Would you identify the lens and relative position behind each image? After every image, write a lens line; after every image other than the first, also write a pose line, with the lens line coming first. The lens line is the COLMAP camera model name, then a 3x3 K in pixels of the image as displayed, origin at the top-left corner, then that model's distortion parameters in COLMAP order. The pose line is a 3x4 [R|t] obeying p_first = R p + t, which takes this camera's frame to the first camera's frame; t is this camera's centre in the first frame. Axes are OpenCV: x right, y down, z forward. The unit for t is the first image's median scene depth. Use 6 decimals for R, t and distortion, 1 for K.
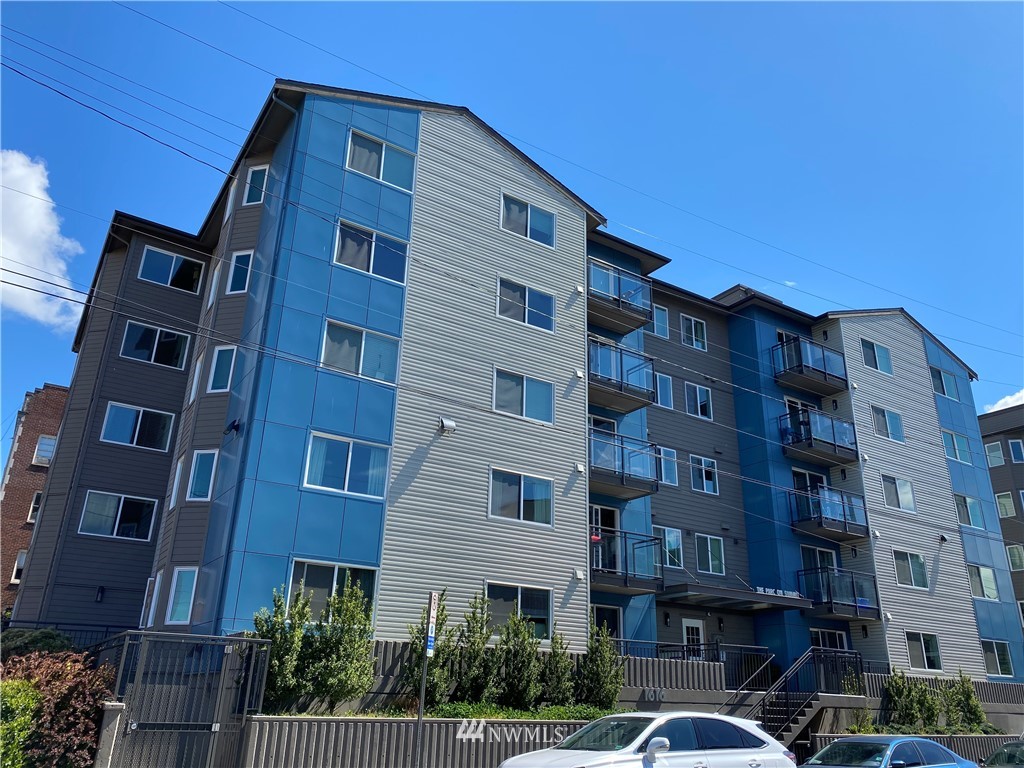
lens RADIAL K [[786.3, 0, 512.0], [0, 786.3, 384.0], [0, 0, 1]] dist [0.074943, -0.090482]
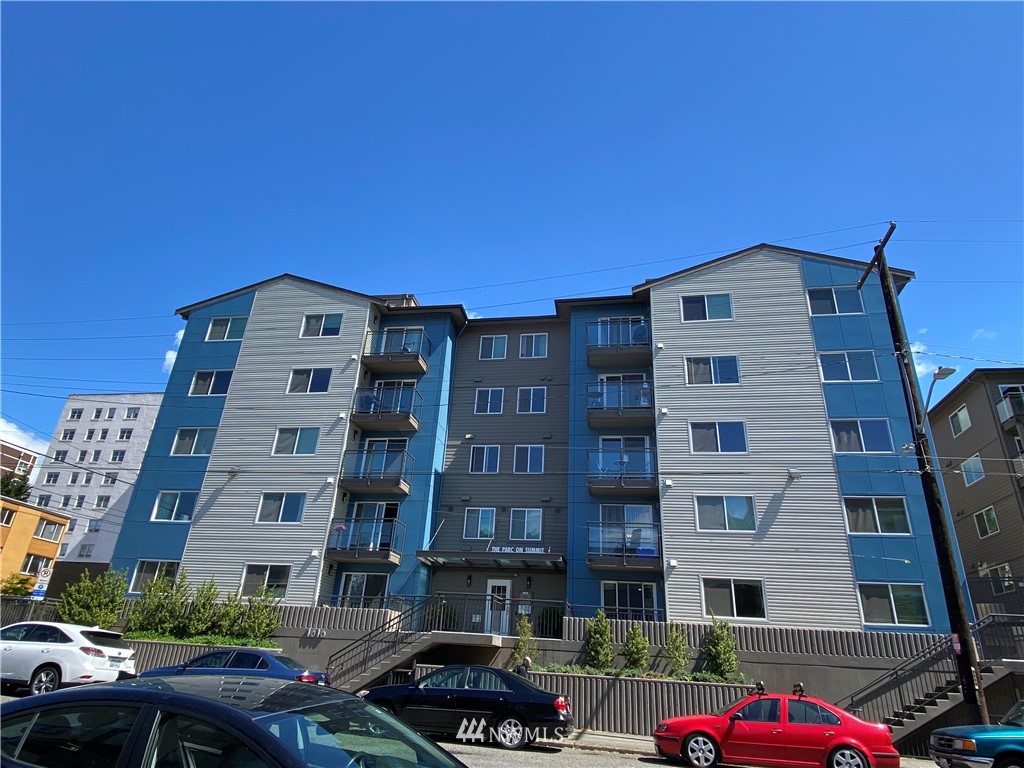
lens RADIAL K [[607.2, 0, 512.0], [0, 607.2, 384.0], [0, 0, 1]] dist [0.086446, -0.112157]
pose [[0.725844, -0.269723, -0.632771, 0.970529], [0.220737, 0.962597, -0.157108, 0.165968], [0.651479, -0.025641, 0.758233, 0.315917]]
